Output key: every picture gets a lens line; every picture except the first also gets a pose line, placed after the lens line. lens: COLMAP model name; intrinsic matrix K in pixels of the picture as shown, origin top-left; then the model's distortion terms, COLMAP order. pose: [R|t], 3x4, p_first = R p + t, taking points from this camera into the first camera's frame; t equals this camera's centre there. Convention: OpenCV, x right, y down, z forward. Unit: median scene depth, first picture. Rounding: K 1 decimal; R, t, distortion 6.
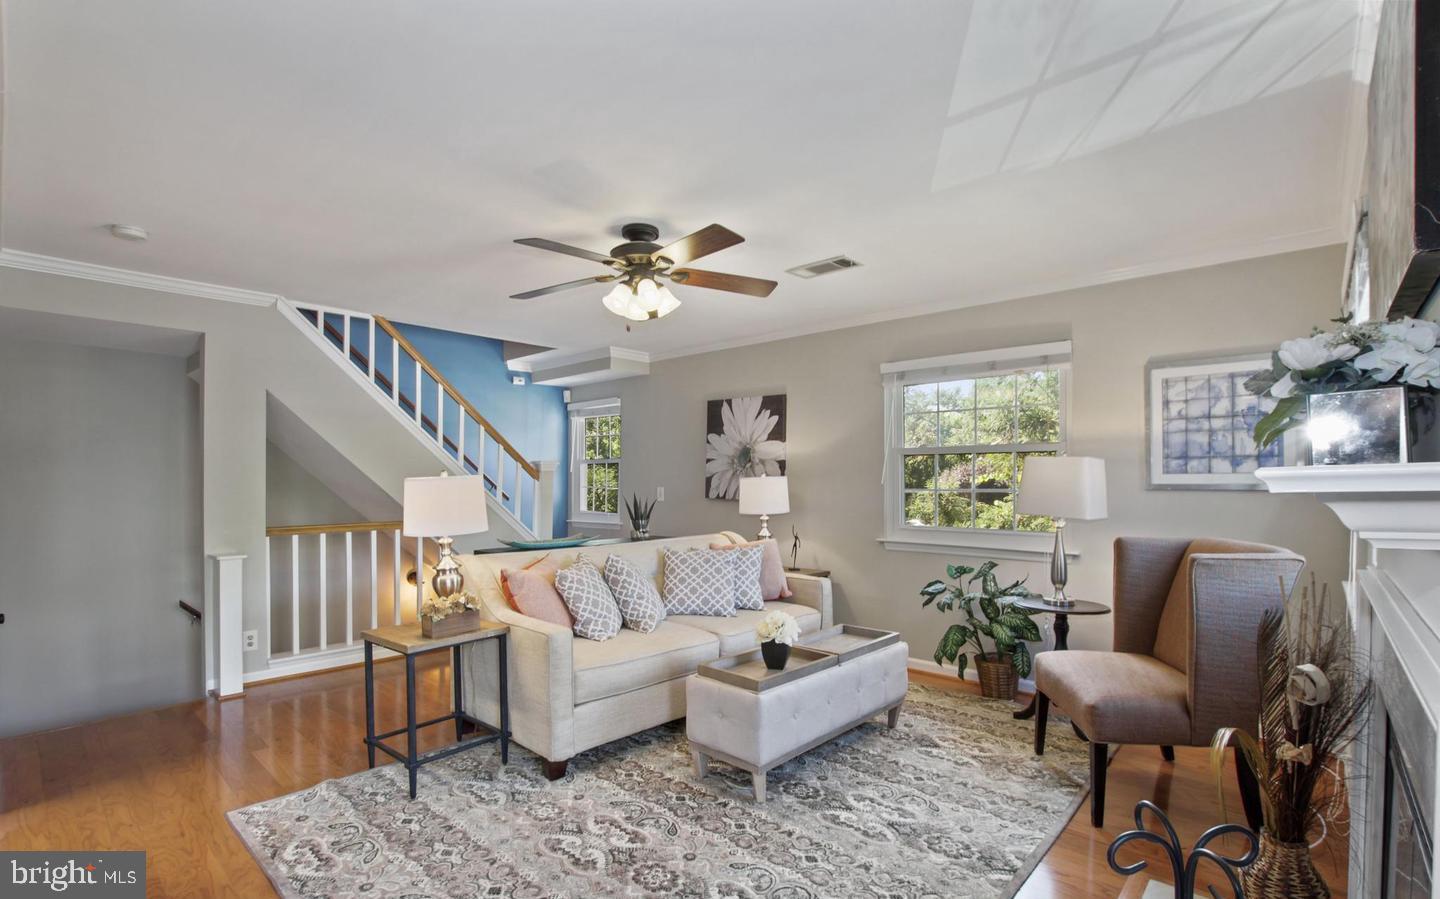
lens RADIAL K [[676.9, 0, 729.1], [0, 676.9, 473.1], [0, 0, 1]] dist [-0.010077, -0.000925]
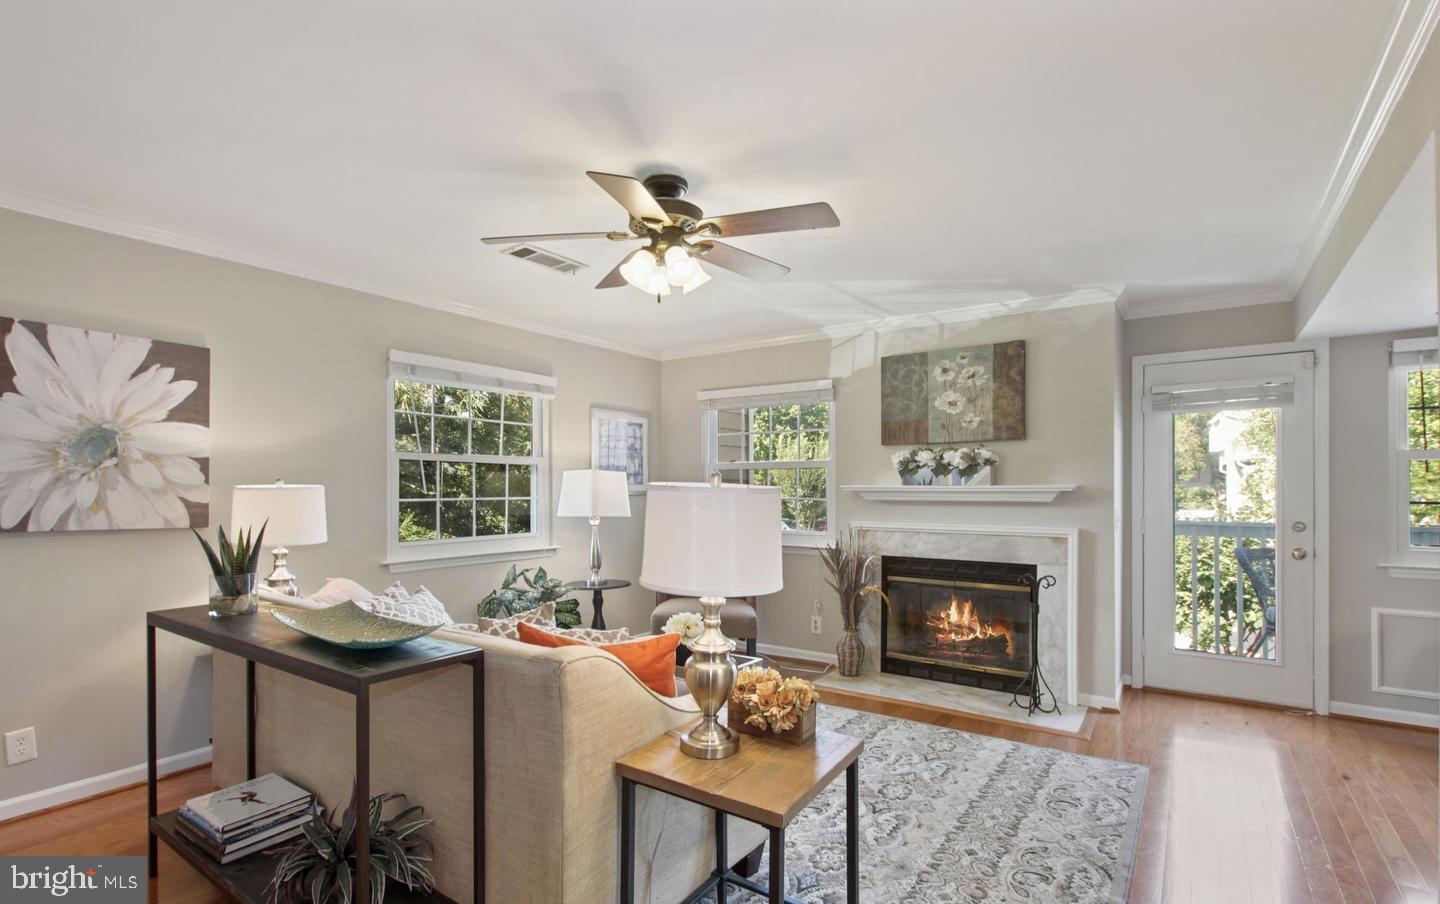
lens RADIAL K [[676.9, 0, 721.8], [0, 676.9, 478.1], [0, 0, 1]] dist [-0.010077, -0.000925]
pose [[-0.124412, 0.013714, 0.992136, -0.823545], [-0.007811, 0.999860, -0.014800, 0.006559], [-0.992200, -0.009591, -0.124288, 0.898272]]
